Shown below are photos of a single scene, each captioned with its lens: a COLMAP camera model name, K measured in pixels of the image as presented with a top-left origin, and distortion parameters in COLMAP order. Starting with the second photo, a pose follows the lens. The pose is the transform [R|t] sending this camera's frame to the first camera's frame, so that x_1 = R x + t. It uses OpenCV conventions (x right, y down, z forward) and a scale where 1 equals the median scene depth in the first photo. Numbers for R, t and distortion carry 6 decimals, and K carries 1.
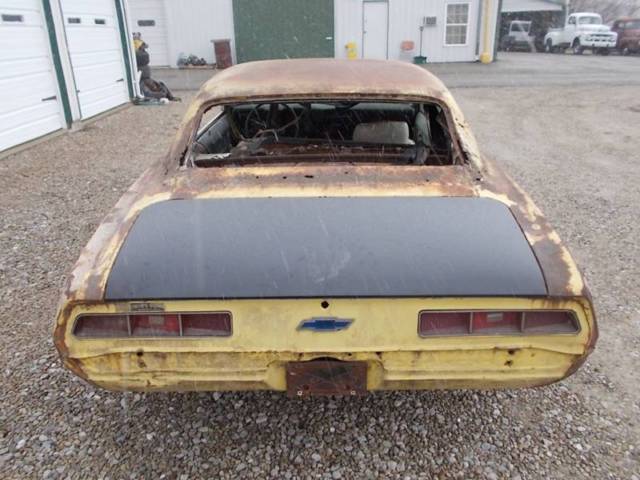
lens RADIAL K [[530.9, 0, 320.0], [0, 530.9, 240.0], [0, 0, 1]] dist [0.001556, 0.004080]
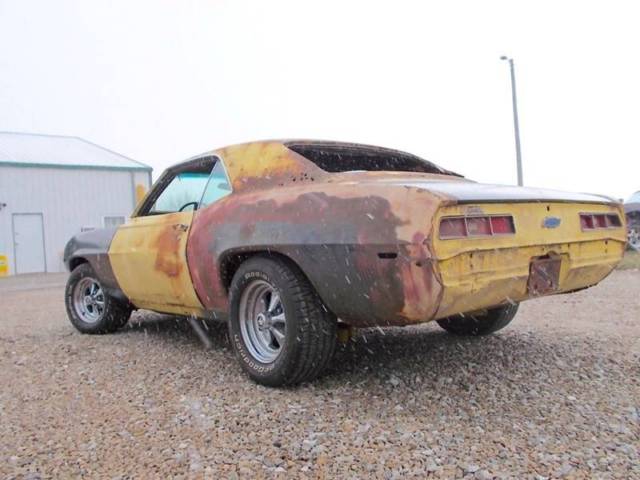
lens RADIAL K [[531.7, 0, 320.0], [0, 531.7, 240.0], [0, 0, 1]] dist [0.012217, 0.003443]
pose [[0.763202, -0.025138, 0.645671, -0.114051], [0.285445, 0.909572, -0.301993, 0.037406], [-0.579692, 0.414785, 0.701363, 0.030209]]
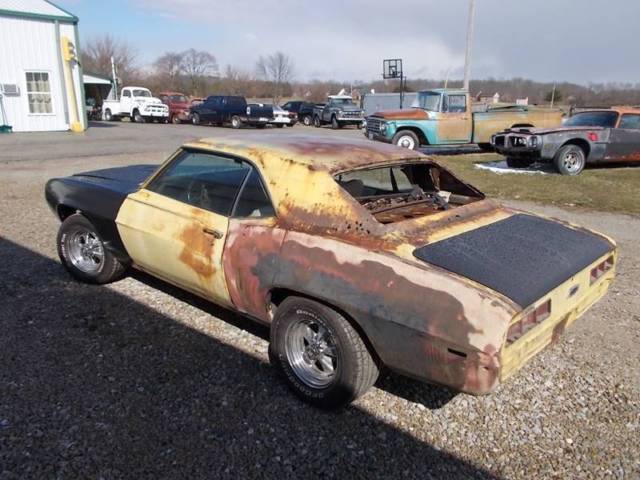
lens RADIAL K [[527.7, 0, 320.0], [0, 527.7, 240.0], [0, 0, 1]] dist [0.014584, -0.003773]
pose [[0.671449, -0.163483, 0.722793, -0.138208], [0.246017, 0.969221, -0.009320, -0.014363], [-0.699023, 0.184077, 0.691002, 0.030868]]
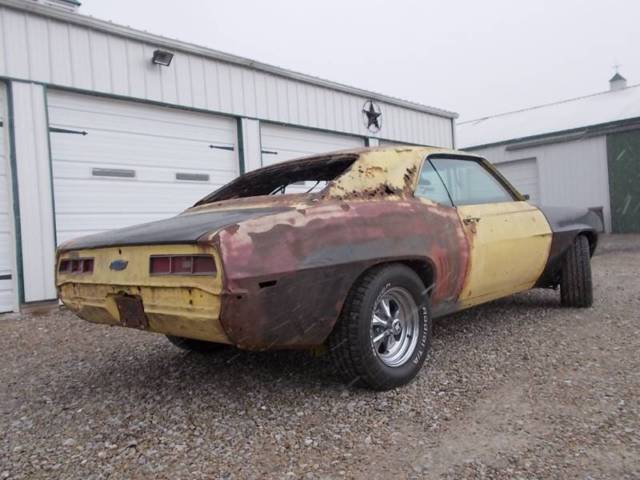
lens RADIAL K [[530.9, 0, 320.0], [0, 530.9, 240.0], [0, 0, 1]] dist [0.013850, 0.001574]
pose [[0.726559, -0.024253, -0.686676, 0.122618], [-0.207102, 0.945169, -0.252515, 0.029379], [0.655149, 0.325679, 0.681699, 0.024520]]
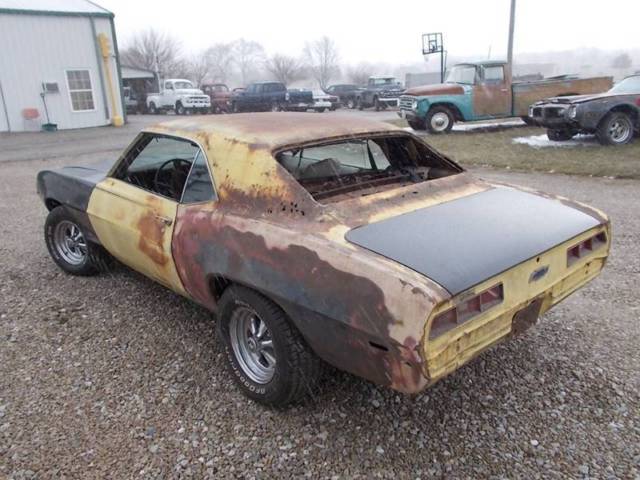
lens RADIAL K [[530.9, 0, 320.0], [0, 530.9, 240.0], [0, 0, 1]] dist [0.013850, 0.001574]
pose [[0.736591, -0.202948, 0.645172, -0.110385], [0.274011, 0.961671, -0.010330, -0.006372], [-0.618346, 0.184393, 0.763968, 0.019534]]
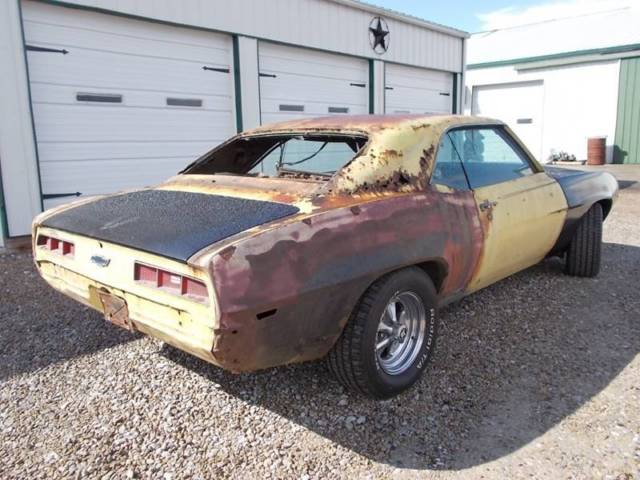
lens RADIAL K [[527.7, 0, 320.0], [0, 527.7, 240.0], [0, 0, 1]] dist [0.014584, -0.003773]
pose [[0.733465, 0.127310, -0.667699, 0.110427], [-0.246560, 0.965232, -0.086805, 0.007043], [0.633433, 0.228296, 0.739353, 0.026379]]
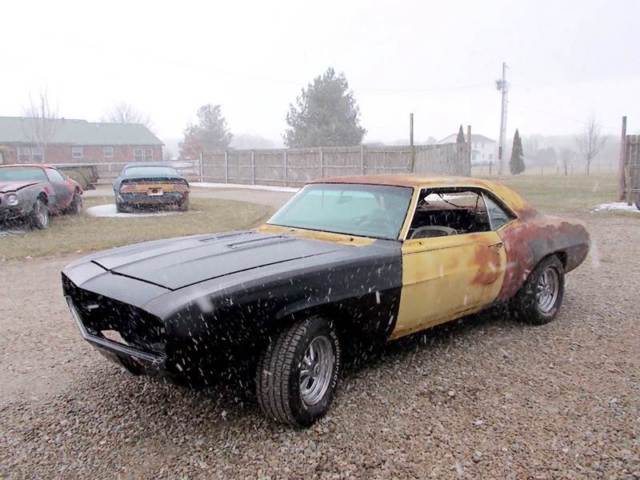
lens RADIAL K [[527.7, 0, 320.0], [0, 527.7, 240.0], [0, 0, 1]] dist [0.014584, -0.003773]
pose [[-0.661180, -0.085891, 0.745294, -0.151341], [0.302258, 0.878734, 0.369414, -0.125062], [-0.686645, 0.469520, -0.555040, 0.326255]]
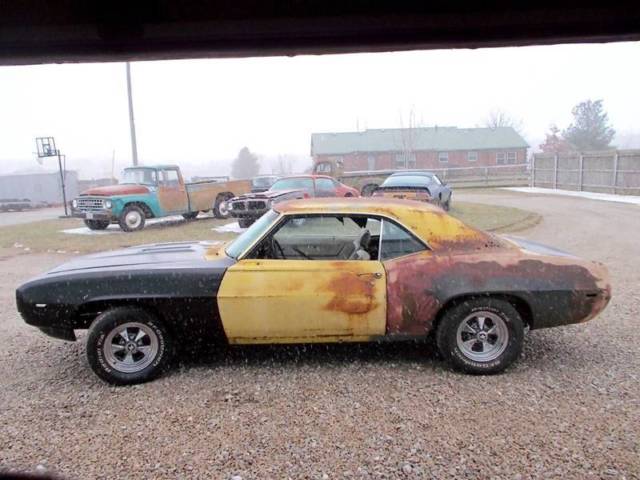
lens RADIAL K [[530.9, 0, 320.0], [0, 530.9, 240.0], [0, 0, 1]] dist [0.001556, 0.004080]
pose [[-0.005593, -0.112965, 0.993583, -0.239987], [0.400215, 0.910299, 0.105749, -0.066961], [-0.916404, 0.398239, 0.040119, 0.169205]]
